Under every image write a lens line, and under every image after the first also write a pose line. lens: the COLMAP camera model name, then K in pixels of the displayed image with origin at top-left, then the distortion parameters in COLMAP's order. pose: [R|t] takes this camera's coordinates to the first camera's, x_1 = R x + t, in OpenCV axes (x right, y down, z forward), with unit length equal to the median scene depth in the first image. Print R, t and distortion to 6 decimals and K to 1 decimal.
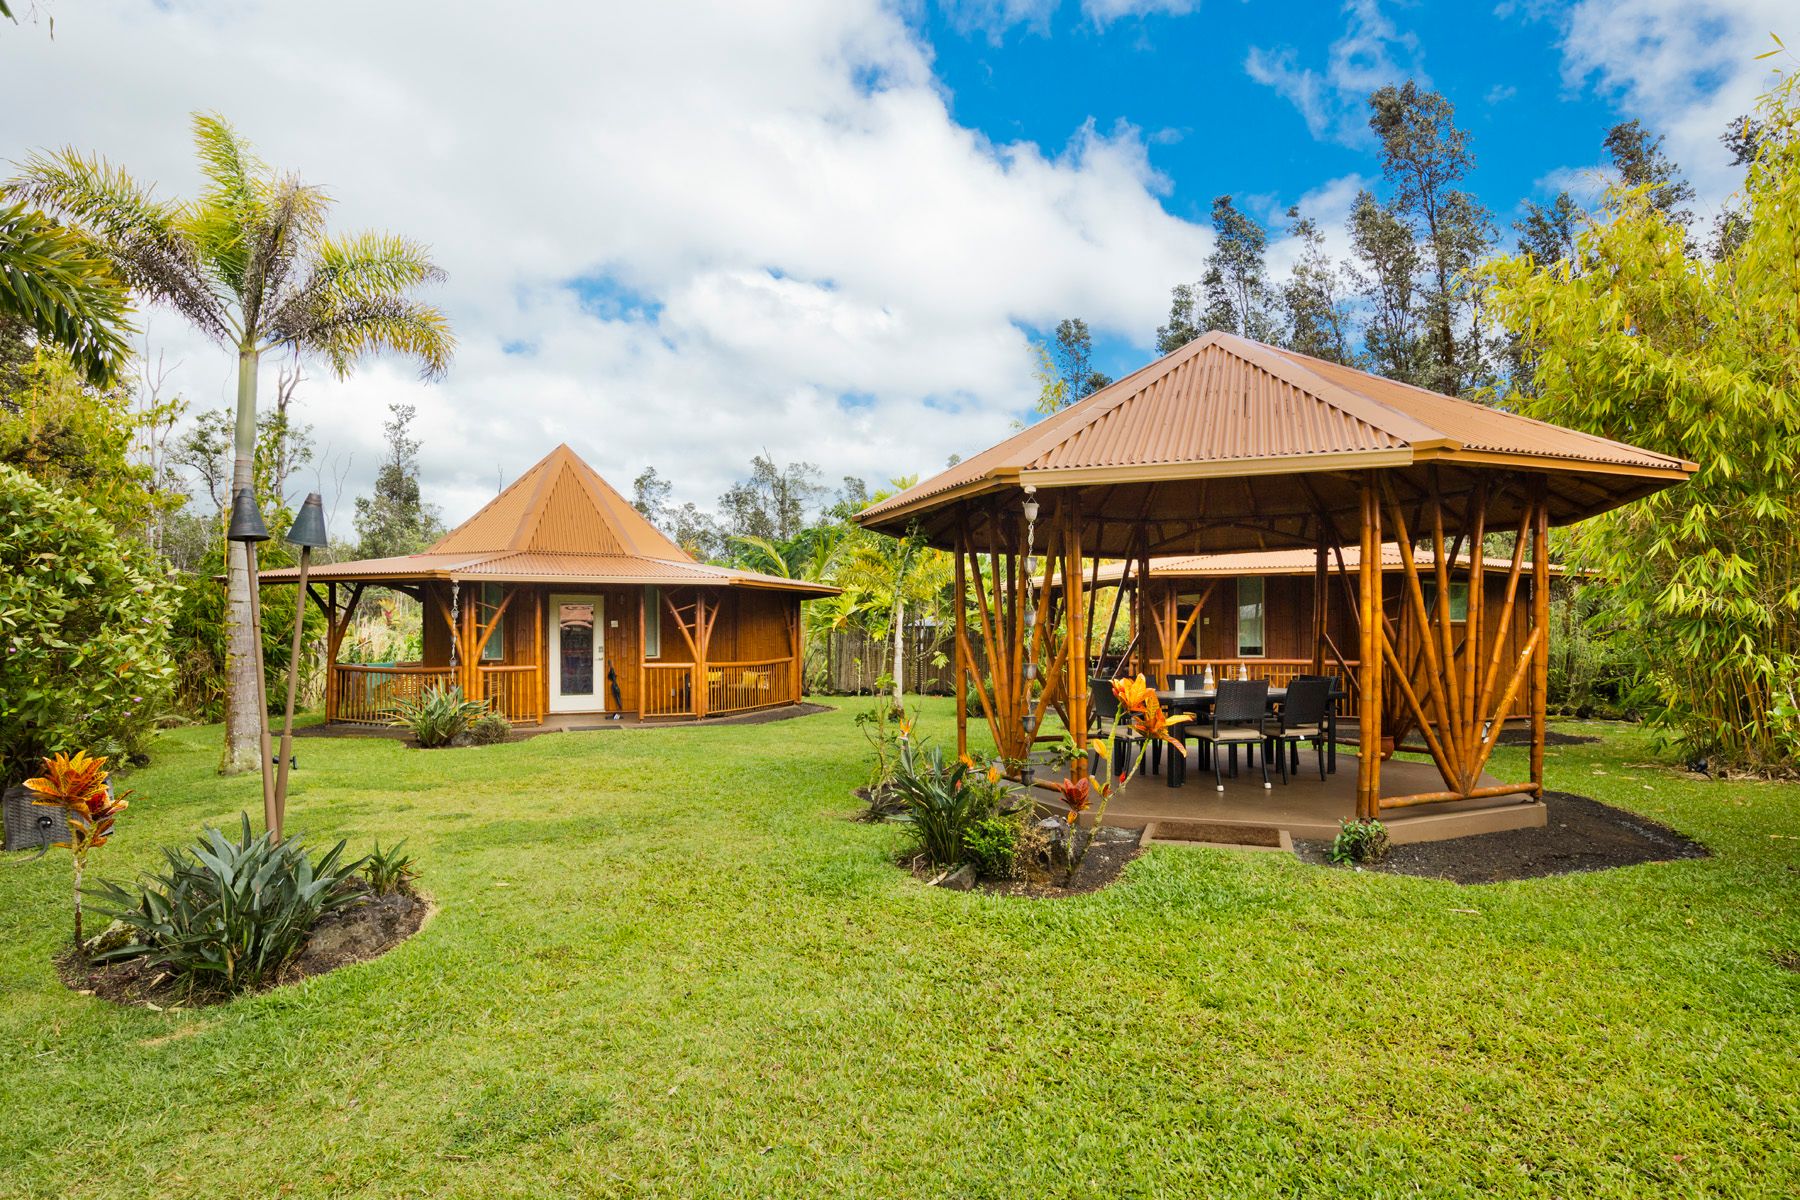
lens RADIAL K [[843.3, 0, 903.9], [0, 843.3, 636.9], [0, 0, 1]] dist [0.015201, -0.014223]
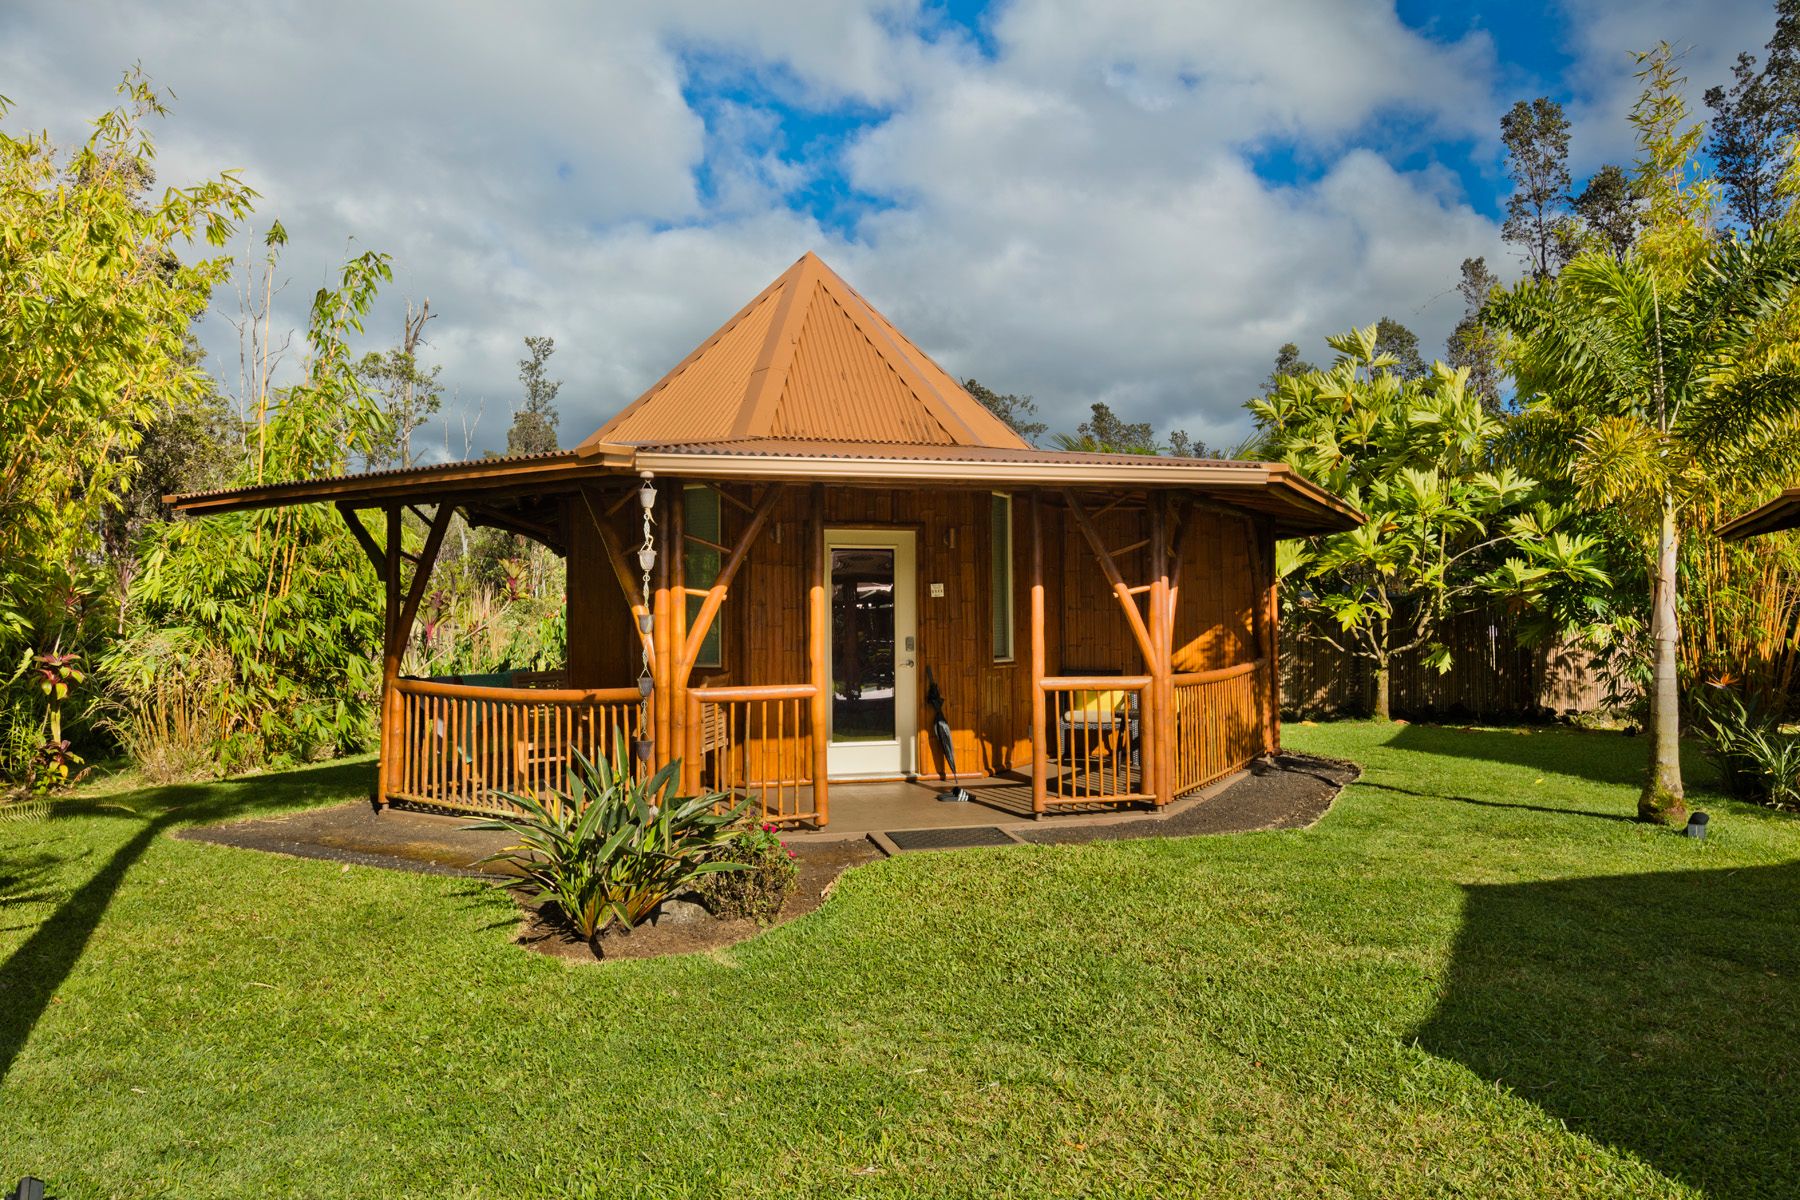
lens RADIAL K [[1074.2, 0, 900.0], [0, 1074.2, 600.0], [0, 0, 1]] dist [0.003756, 0.000419]
pose [[0.977661, -0.009781, -0.209961, -0.312105], [0.005776, 0.999790, -0.019679, 0.002468], [0.210109, 0.018026, 0.977512, 0.539335]]
